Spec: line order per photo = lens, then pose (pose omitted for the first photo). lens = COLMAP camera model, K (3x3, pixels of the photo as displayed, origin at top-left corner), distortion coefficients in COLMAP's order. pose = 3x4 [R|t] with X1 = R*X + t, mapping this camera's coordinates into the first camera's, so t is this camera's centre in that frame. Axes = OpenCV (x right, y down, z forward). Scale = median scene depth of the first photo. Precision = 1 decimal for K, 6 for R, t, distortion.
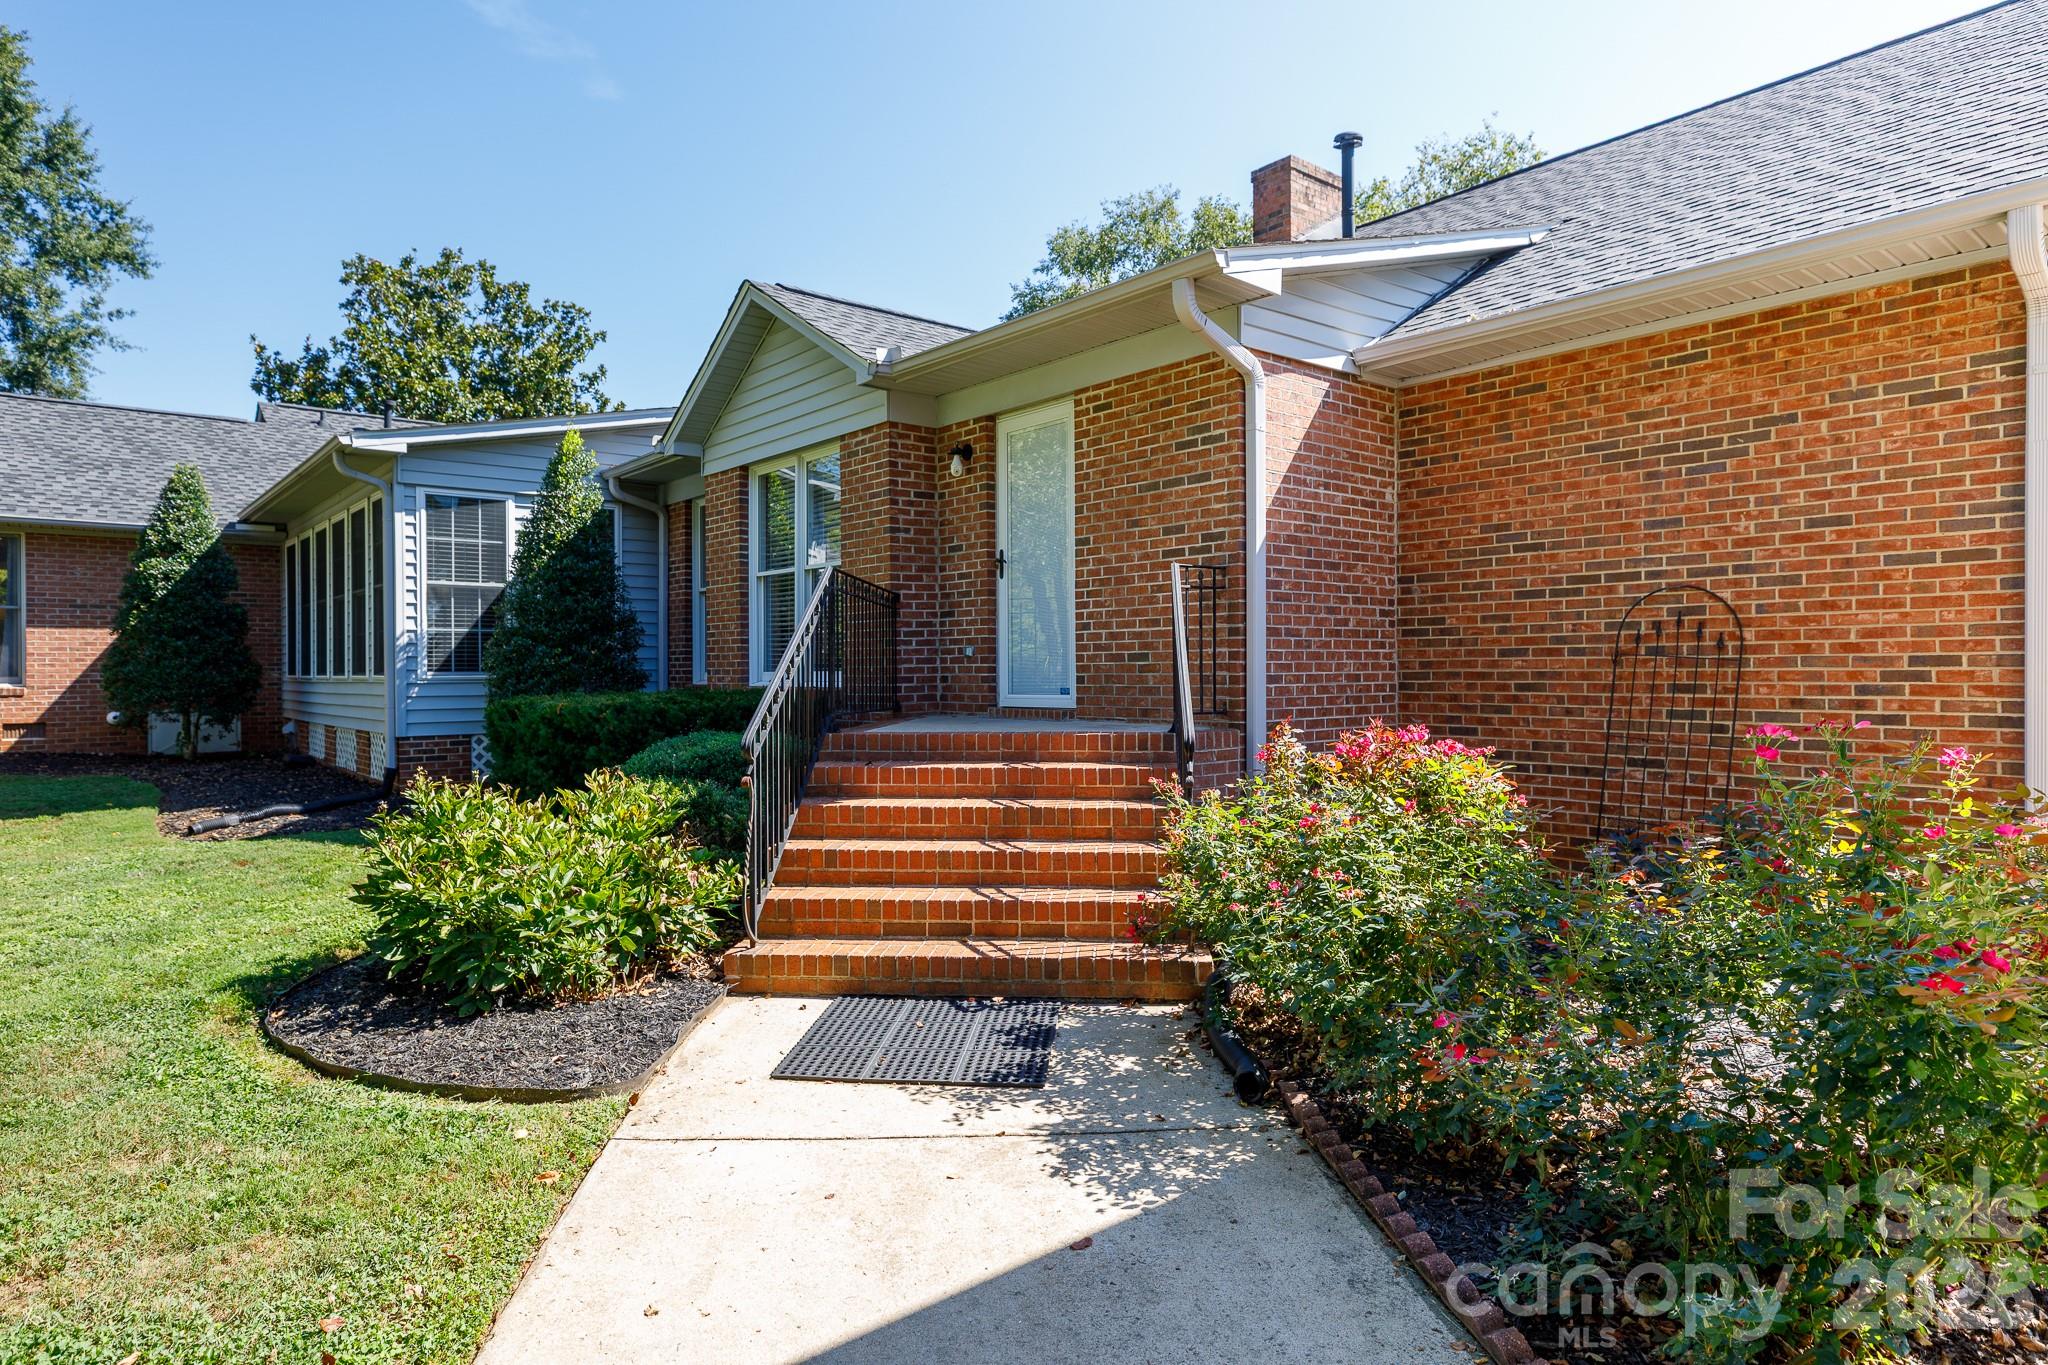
lens RADIAL K [[1166.2, 0, 1024.9], [0, 1166.2, 677.4], [0, 0, 1]] dist [0.014983, 0.000764]
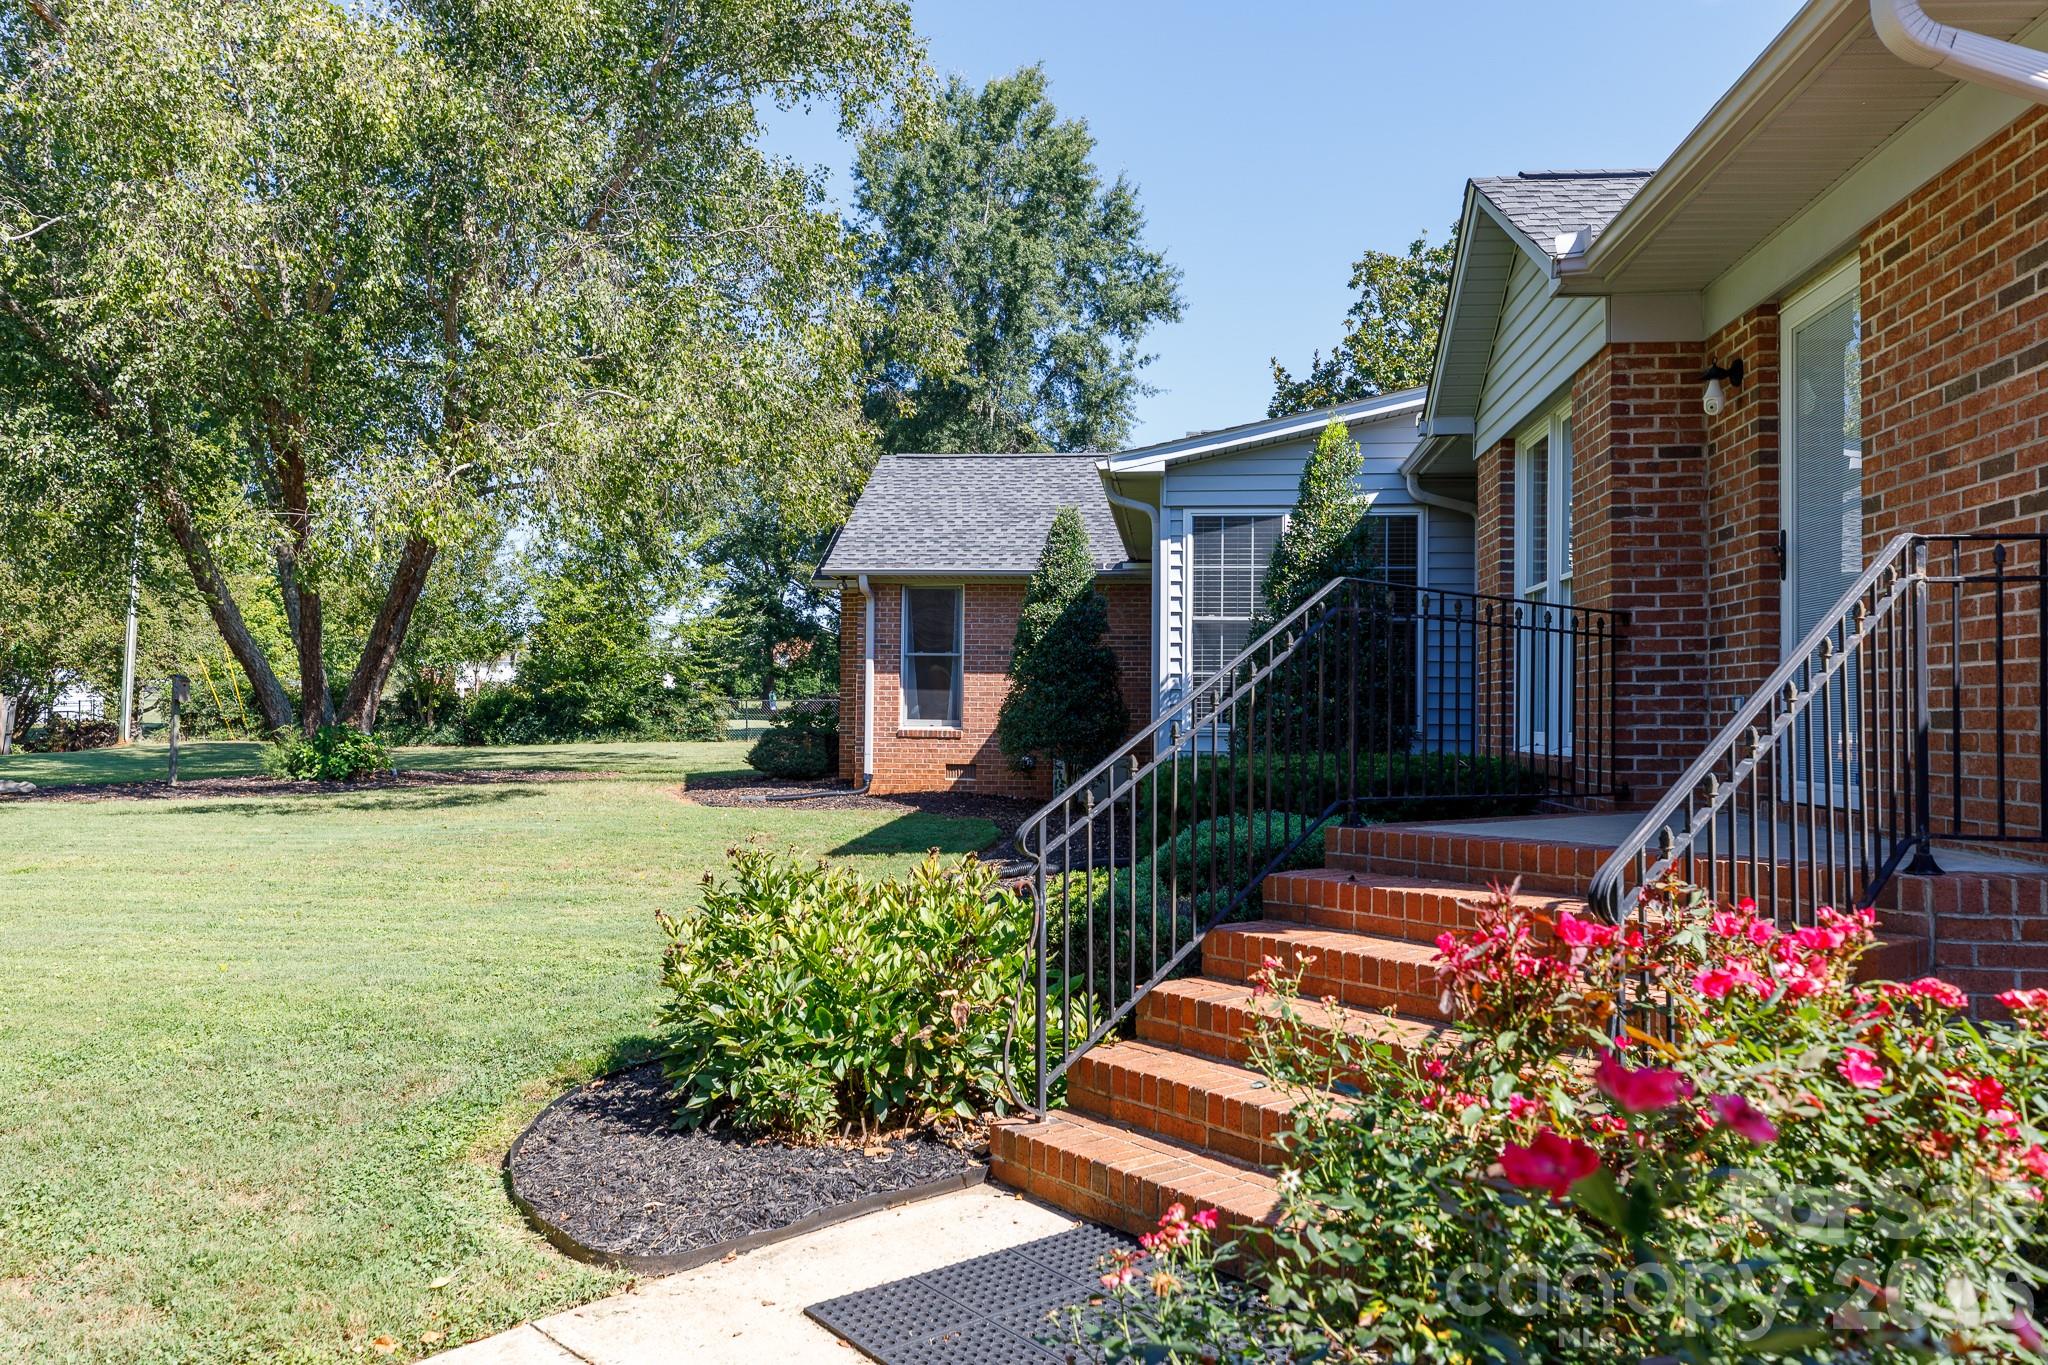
lens RADIAL K [[1468.3, 0, 1020.3], [0, 1468.3, 680.2], [0, 0, 1]] dist [0.007061, 0.003572]
pose [[0.694363, -0.003627, -0.719616, 0.172764], [-0.020321, 0.999490, -0.024646, -0.006348], [0.719338, 0.031736, 0.693935, 0.156047]]
